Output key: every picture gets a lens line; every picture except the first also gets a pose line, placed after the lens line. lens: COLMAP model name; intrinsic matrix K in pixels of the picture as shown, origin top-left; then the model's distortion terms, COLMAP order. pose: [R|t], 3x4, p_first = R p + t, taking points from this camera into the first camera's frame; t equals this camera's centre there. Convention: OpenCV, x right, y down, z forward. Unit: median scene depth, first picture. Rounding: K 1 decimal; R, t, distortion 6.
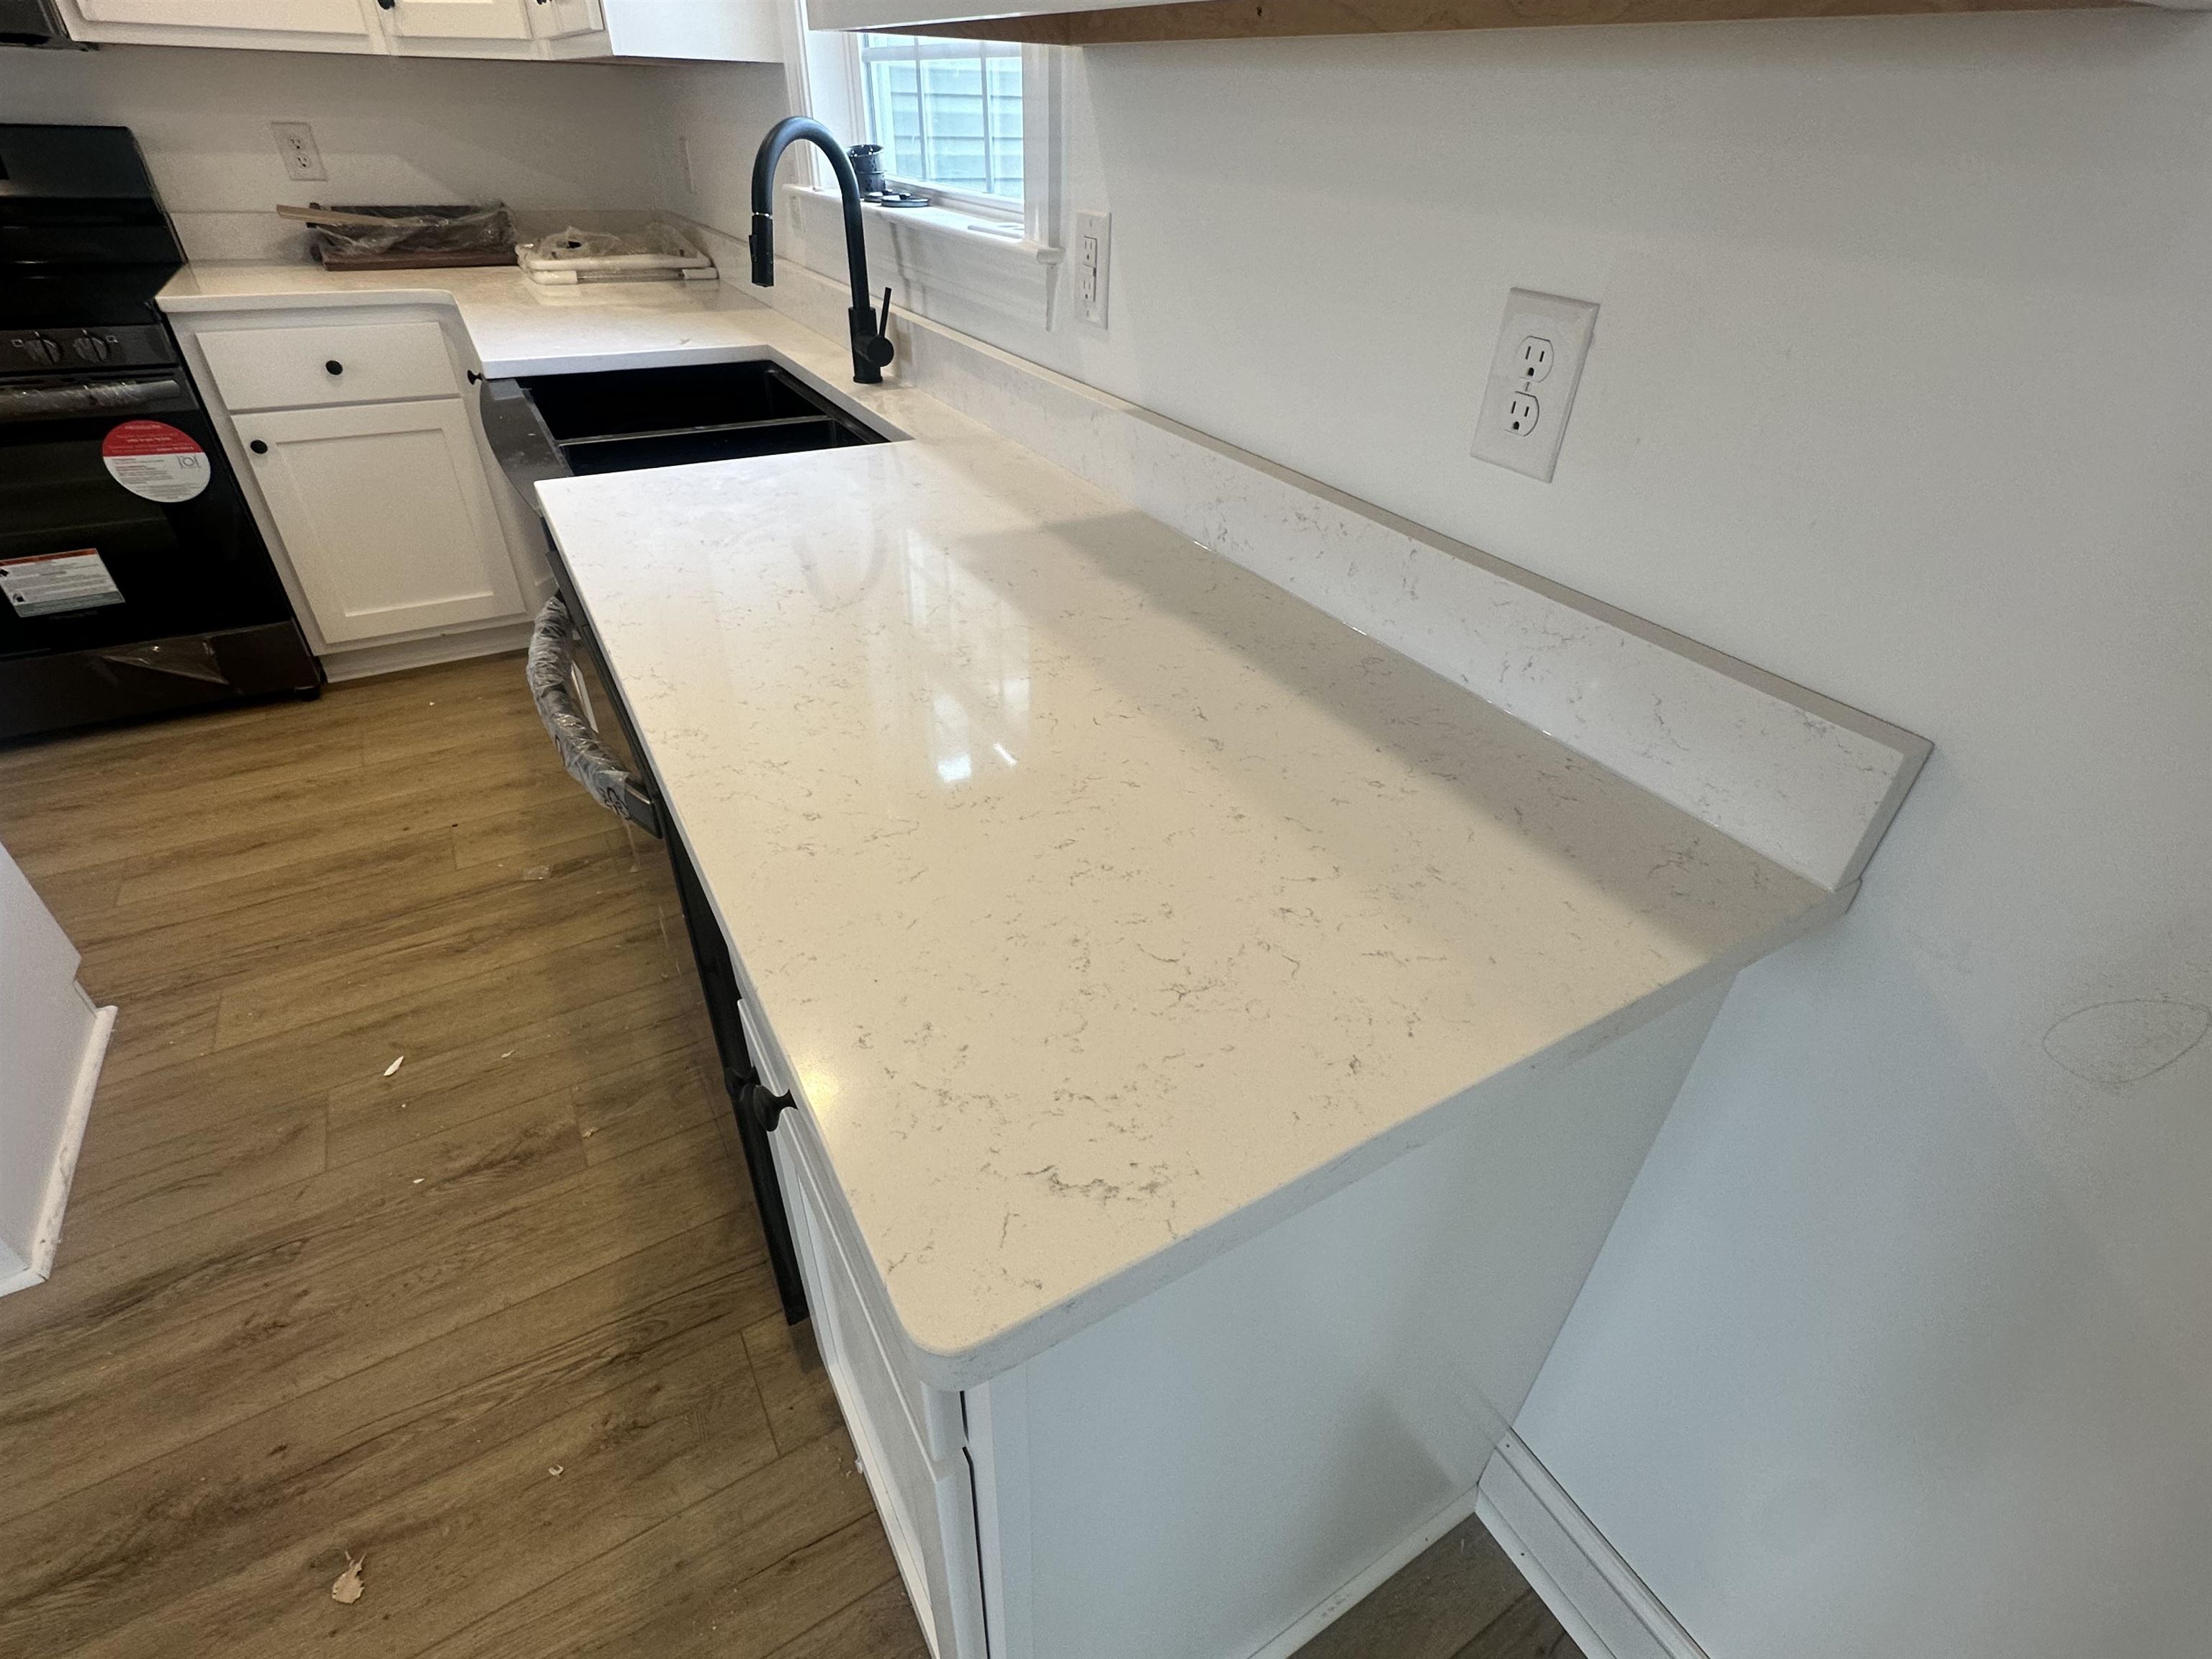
lens RADIAL K [[1037.6, 0, 1108.5], [0, 1037.6, 824.9], [0, 0, 1]] dist [-0.002114, 0.000499]
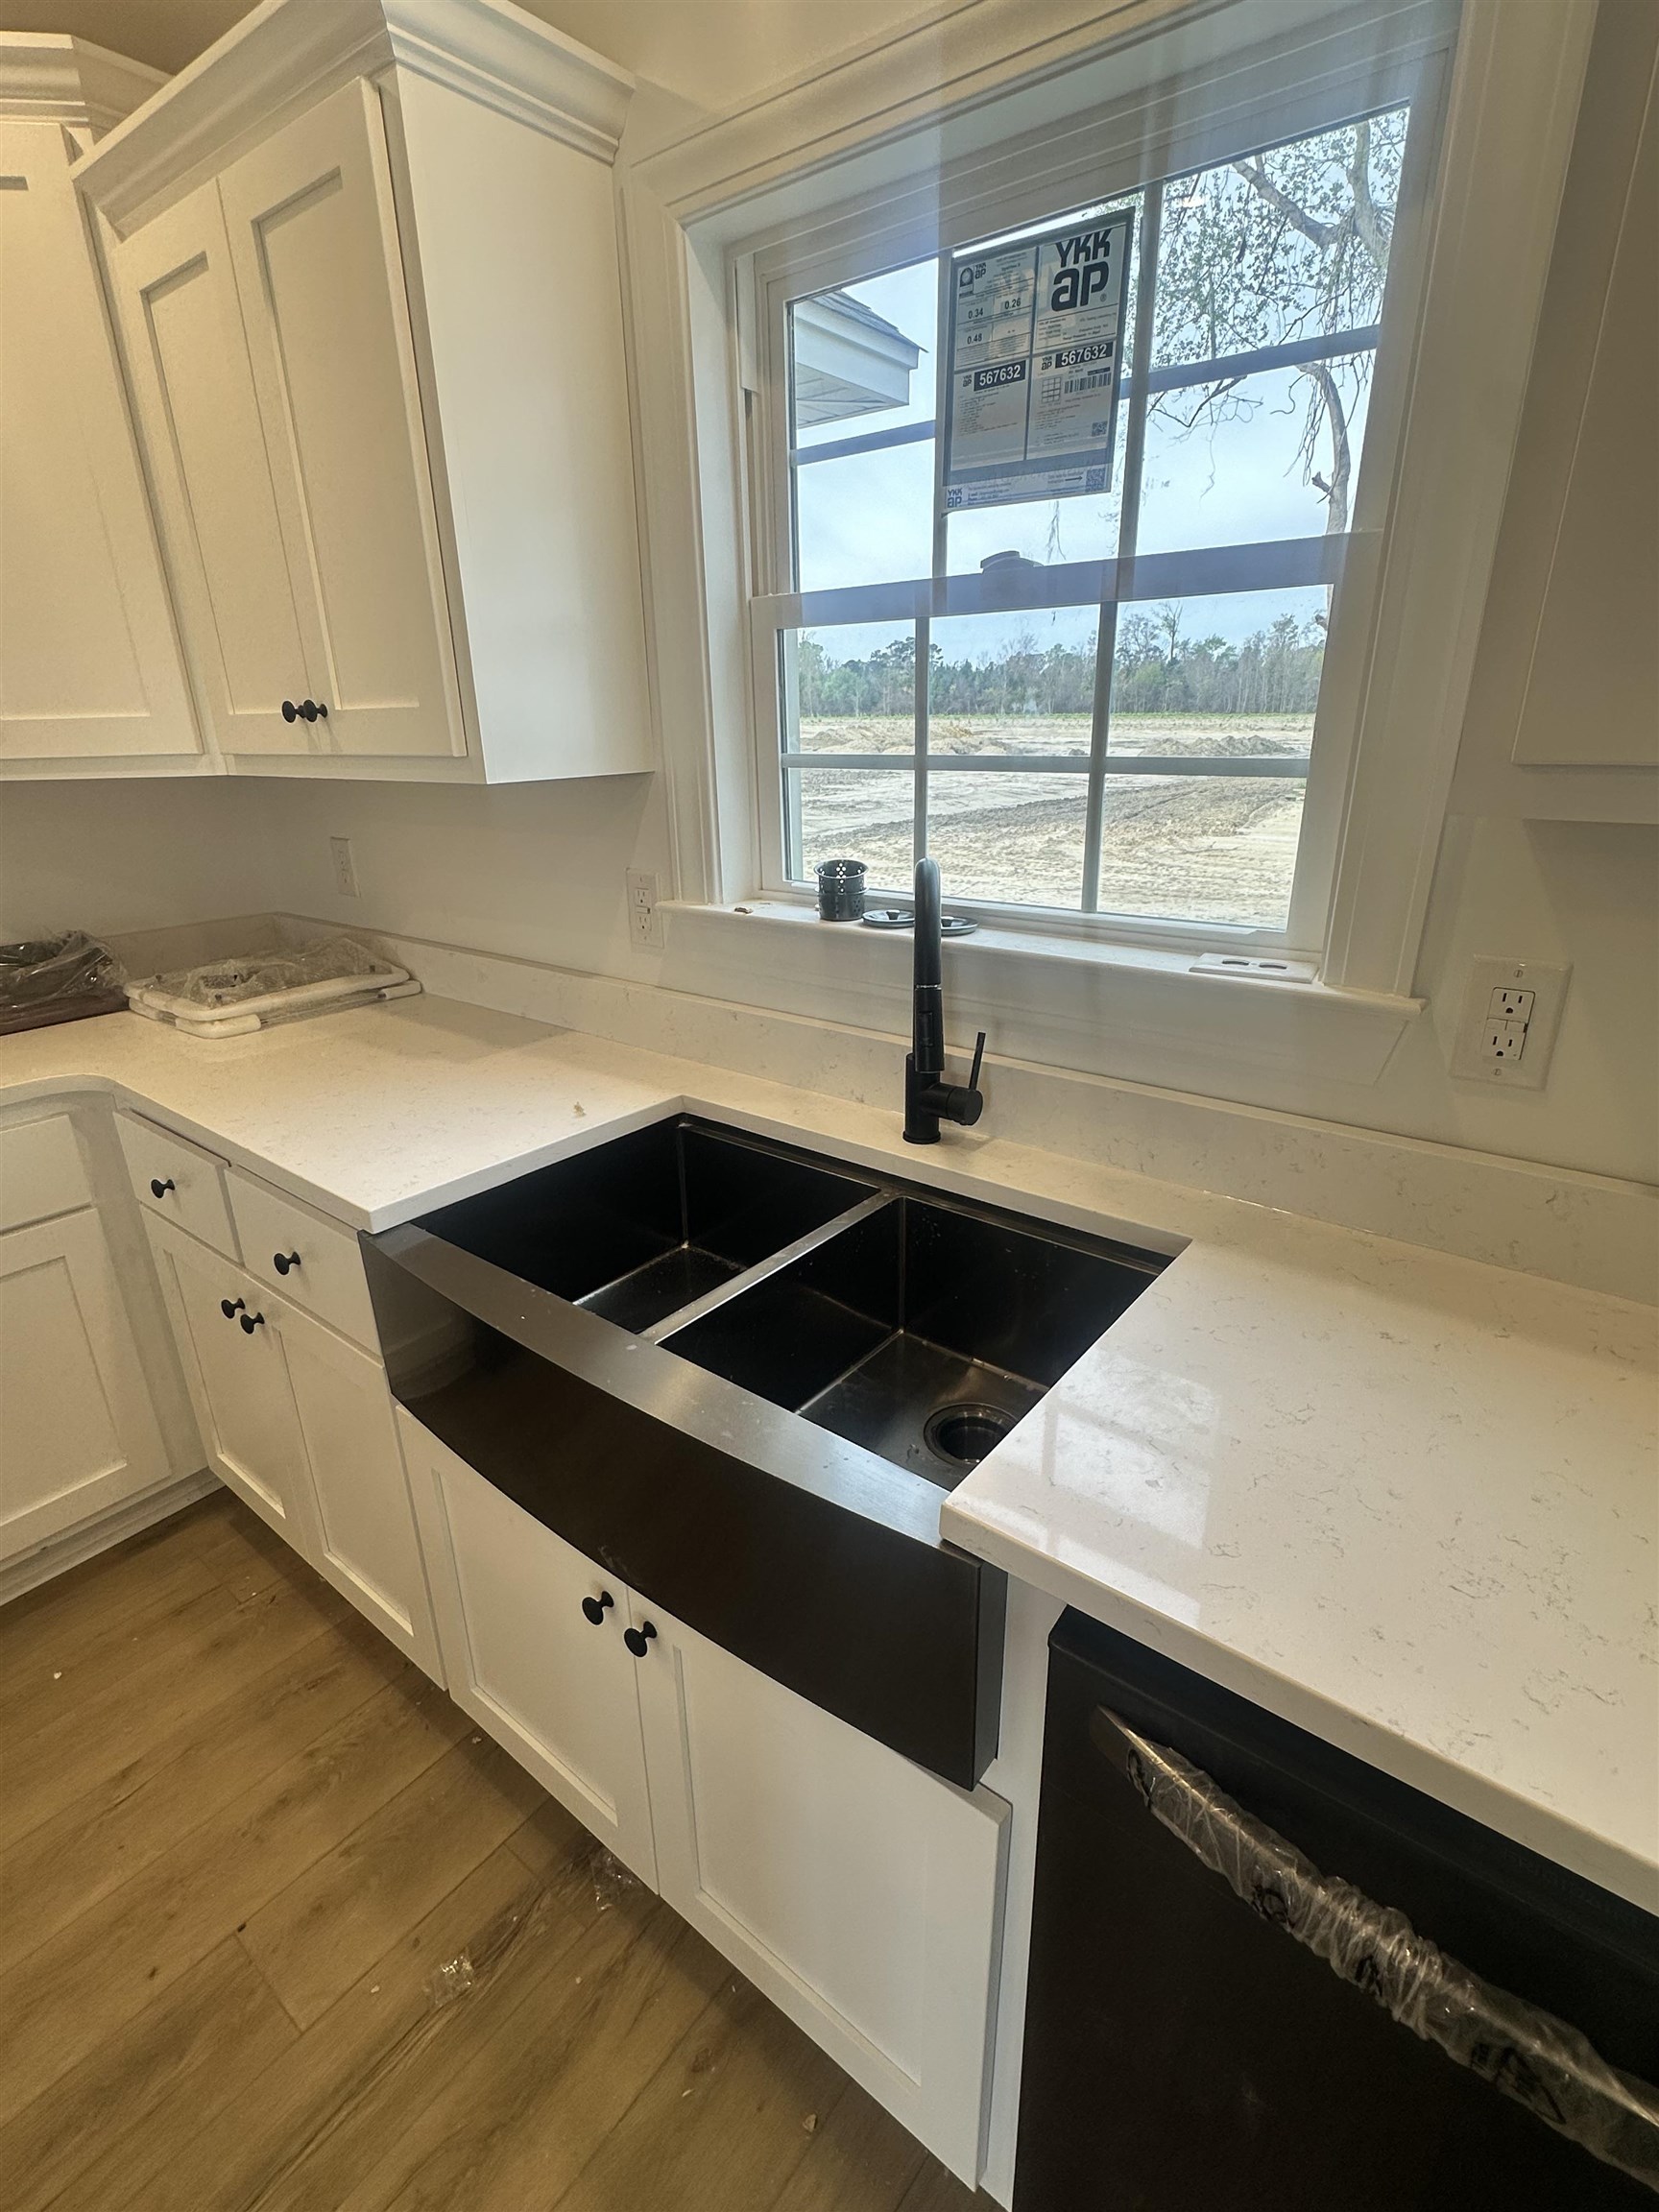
lens RADIAL K [[1037.6, 0, 818.0], [0, 1037.6, 1102.0], [0, 0, 1]] dist [-0.002114, 0.000499]
pose [[0.933083, -0.170873, 0.316478, -0.560031], [0.242842, 0.948390, -0.203924, -0.324140], [-0.265300, 0.267132, 0.926421, 0.307072]]
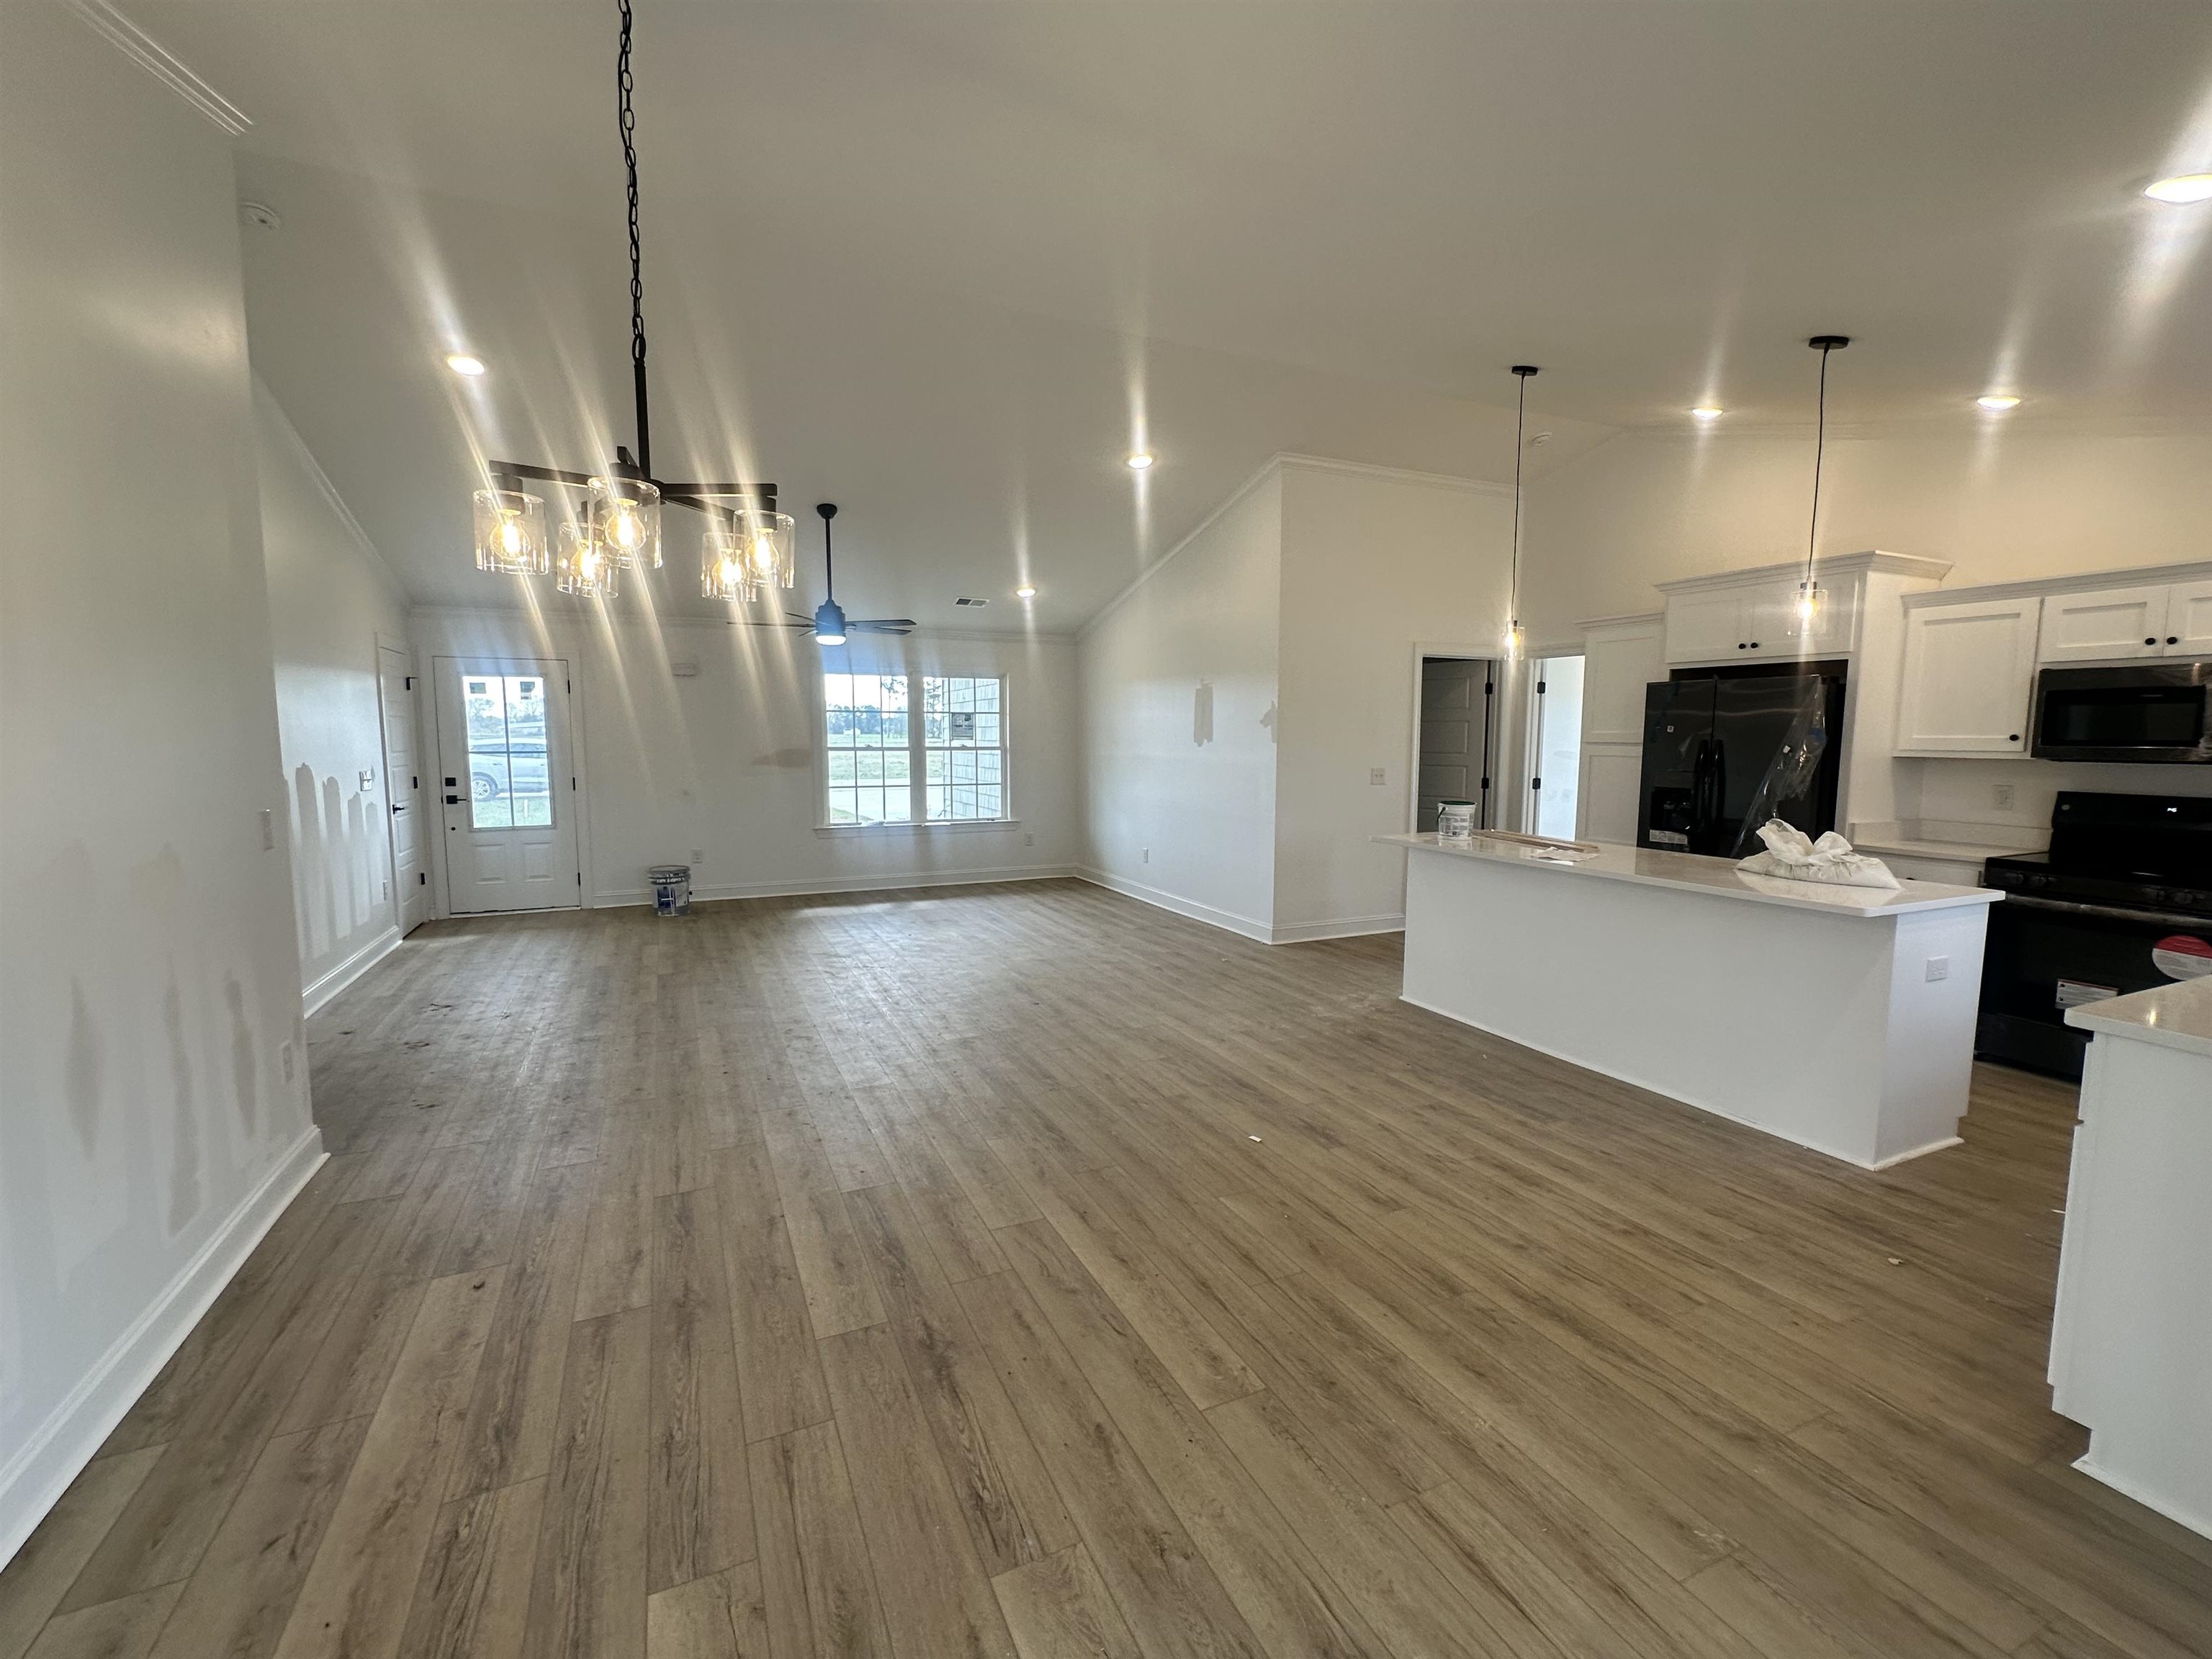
lens RADIAL K [[955.0, 0, 1110.4], [0, 955.0, 829.4], [0, 0, 1]] dist [-0.002681, 0.000859]
pose [[-0.092829, 0.067371, -0.993400, 1.141091], [-0.574625, 0.811165, 0.108708, 0.465881], [0.813135, 0.580924, -0.036586, -0.748323]]
